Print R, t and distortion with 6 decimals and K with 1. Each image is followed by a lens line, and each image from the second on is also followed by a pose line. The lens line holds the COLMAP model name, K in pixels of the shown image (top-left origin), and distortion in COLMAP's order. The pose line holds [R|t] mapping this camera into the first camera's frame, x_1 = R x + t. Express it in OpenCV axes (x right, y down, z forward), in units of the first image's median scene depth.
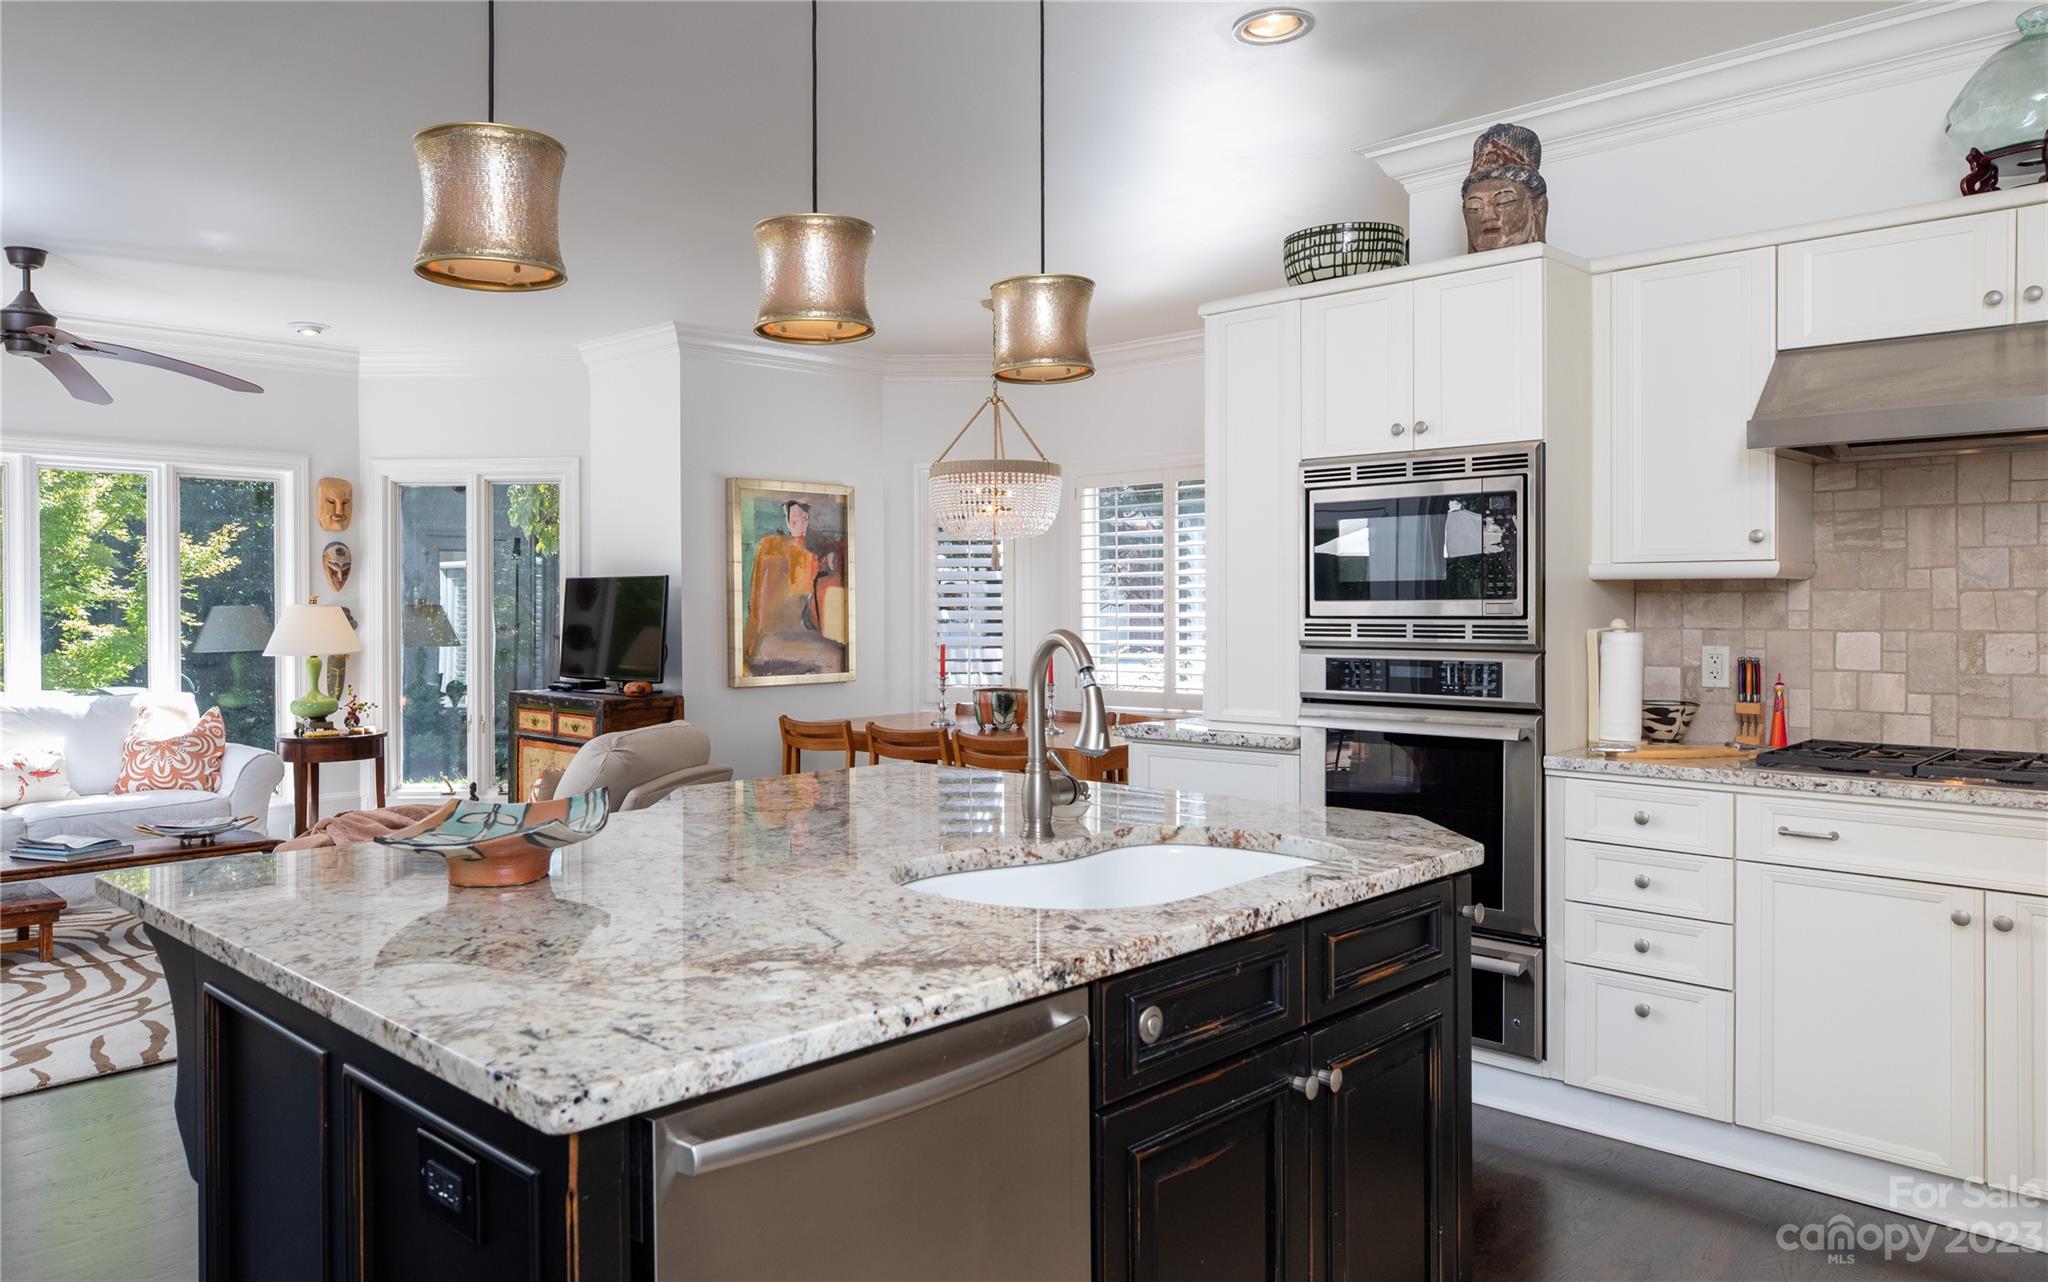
lens RADIAL K [[1412.0, 0, 886.6], [0, 1412.0, 616.0], [0, 0, 1]] dist [0.023725, -0.000692]
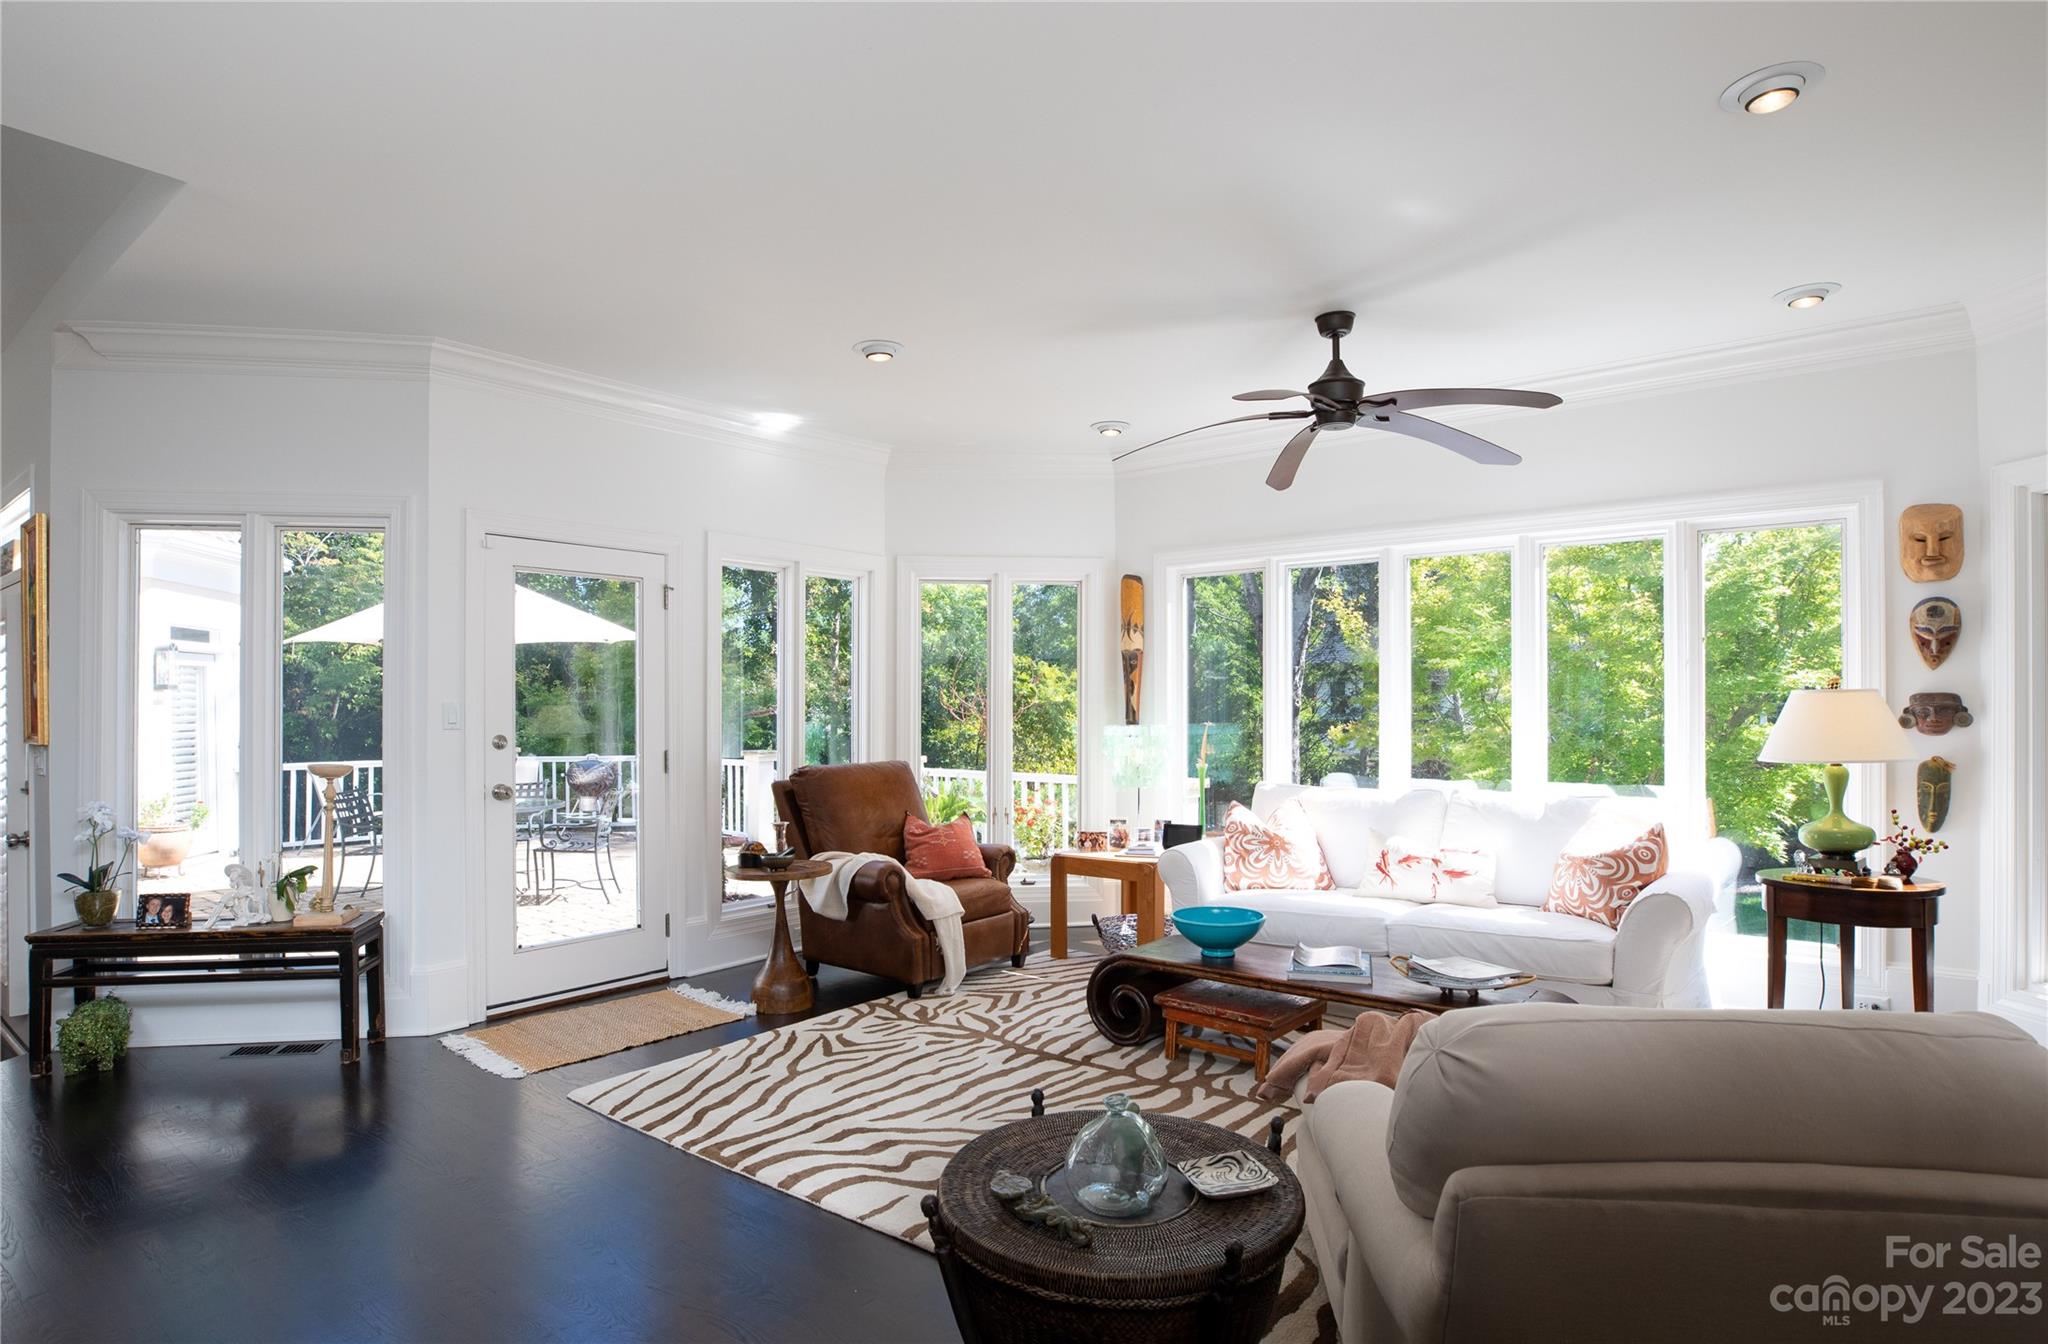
lens RADIAL K [[1083.6, 0, 996.3], [0, 1083.6, 701.7], [0, 0, 1]] dist [-0.041679, 0.000577]
pose [[0.135727, 0.001436, -0.990745, 0.051182], [-0.002264, 0.999997, 0.001139, -0.001704], [0.990744, 0.002088, 0.135730, 0.503862]]
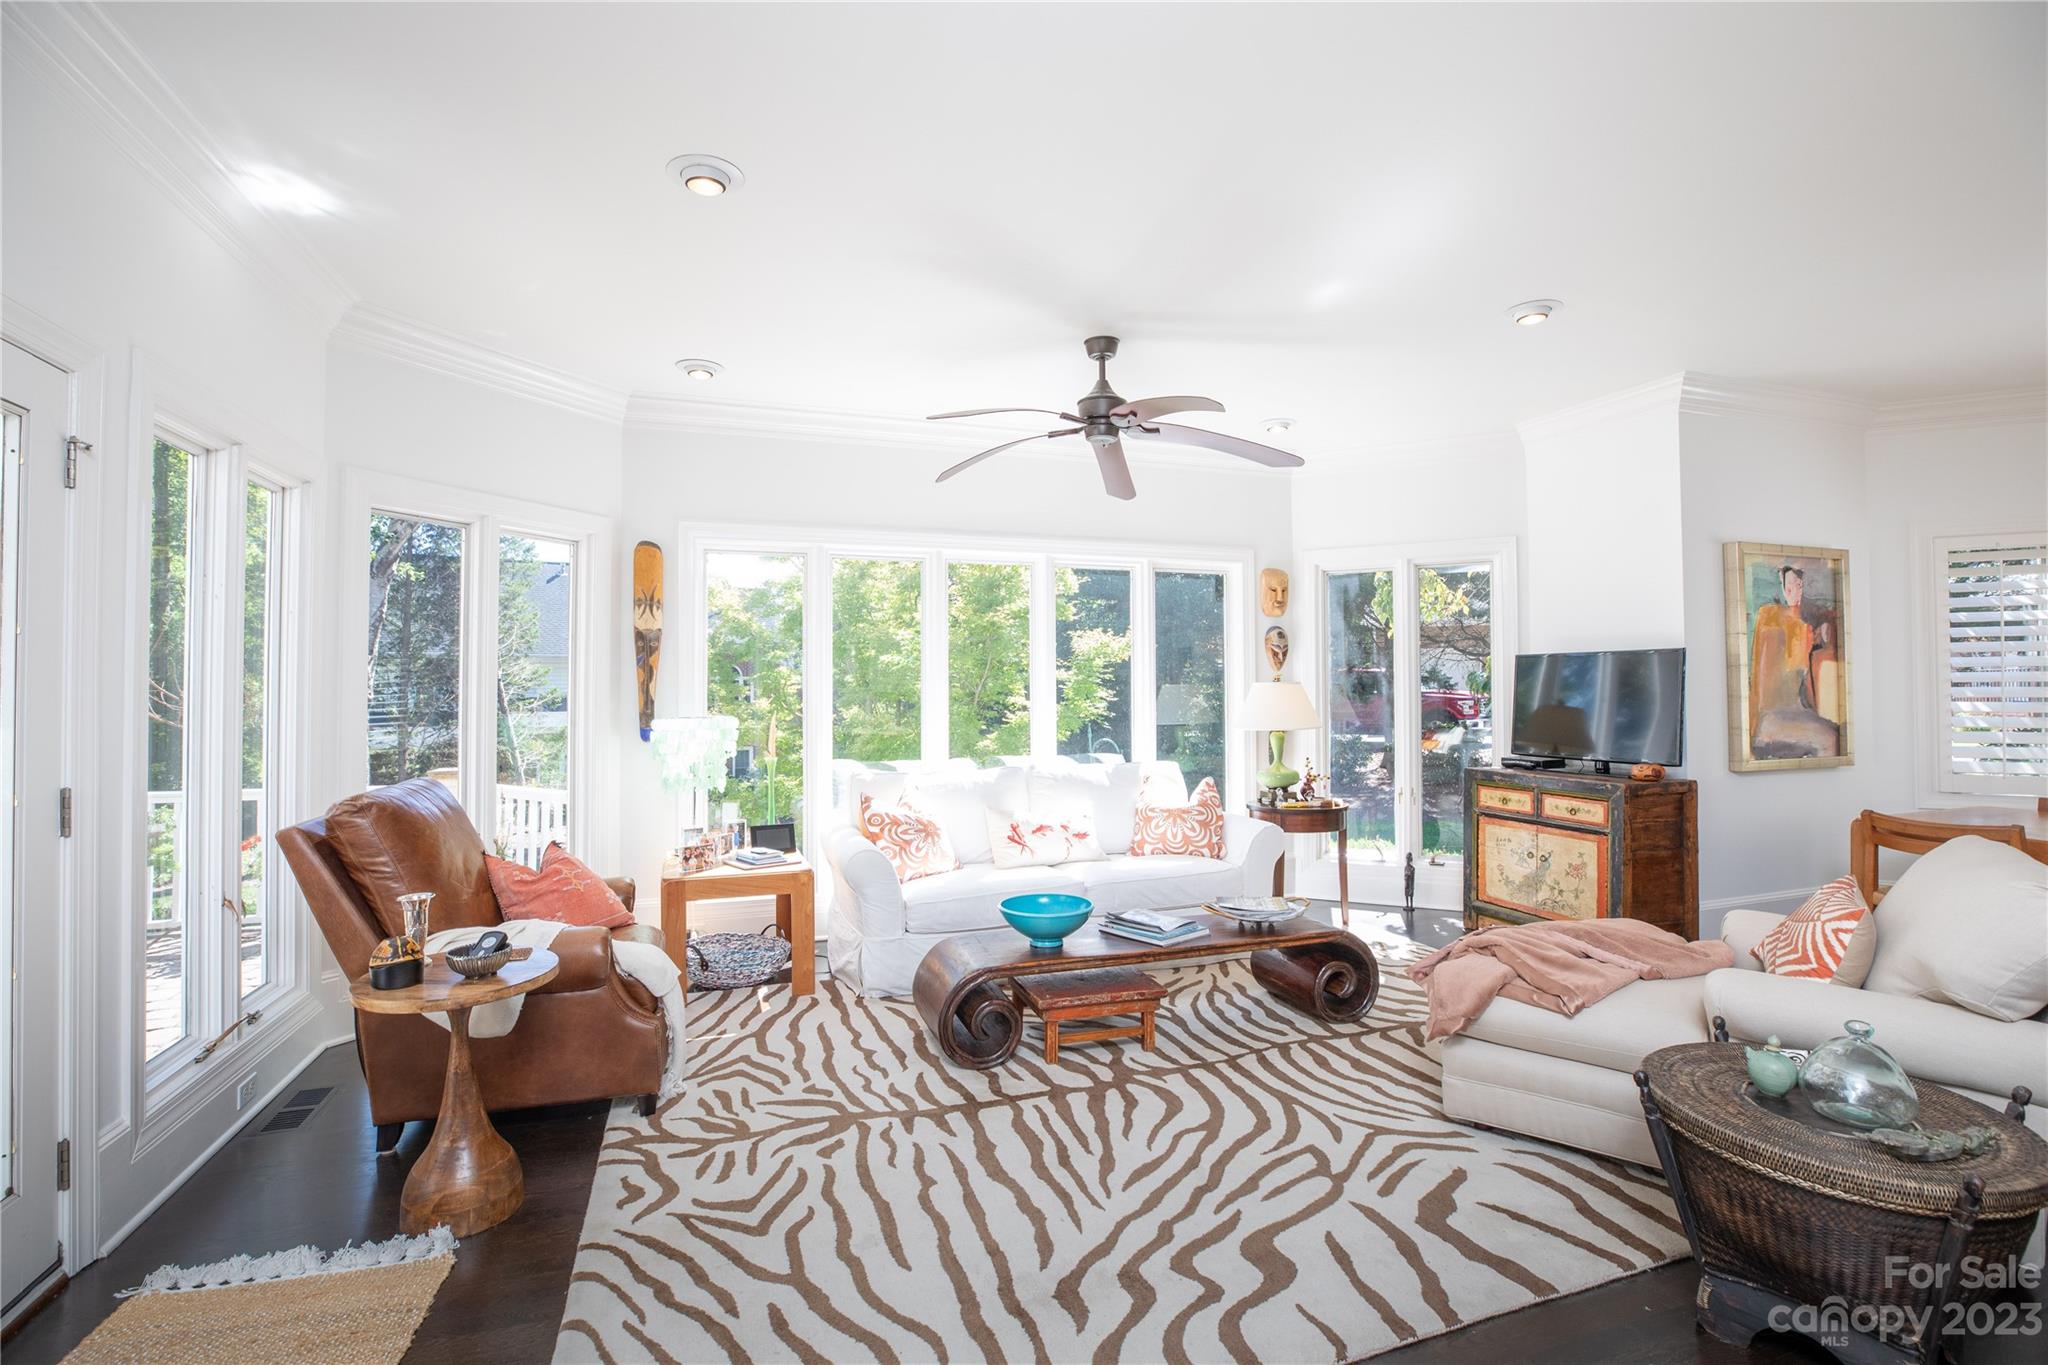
lens RADIAL K [[939.2, 0, 1023.6], [0, 939.2, 679.1], [0, 0, 1]] dist [-0.033203, 0.002785]
pose [[0.911675, -0.005929, -0.410869, -0.277935], [-0.001196, 0.999853, -0.017082, 0.001718], [0.410910, 0.016065, 0.911535, 0.263914]]
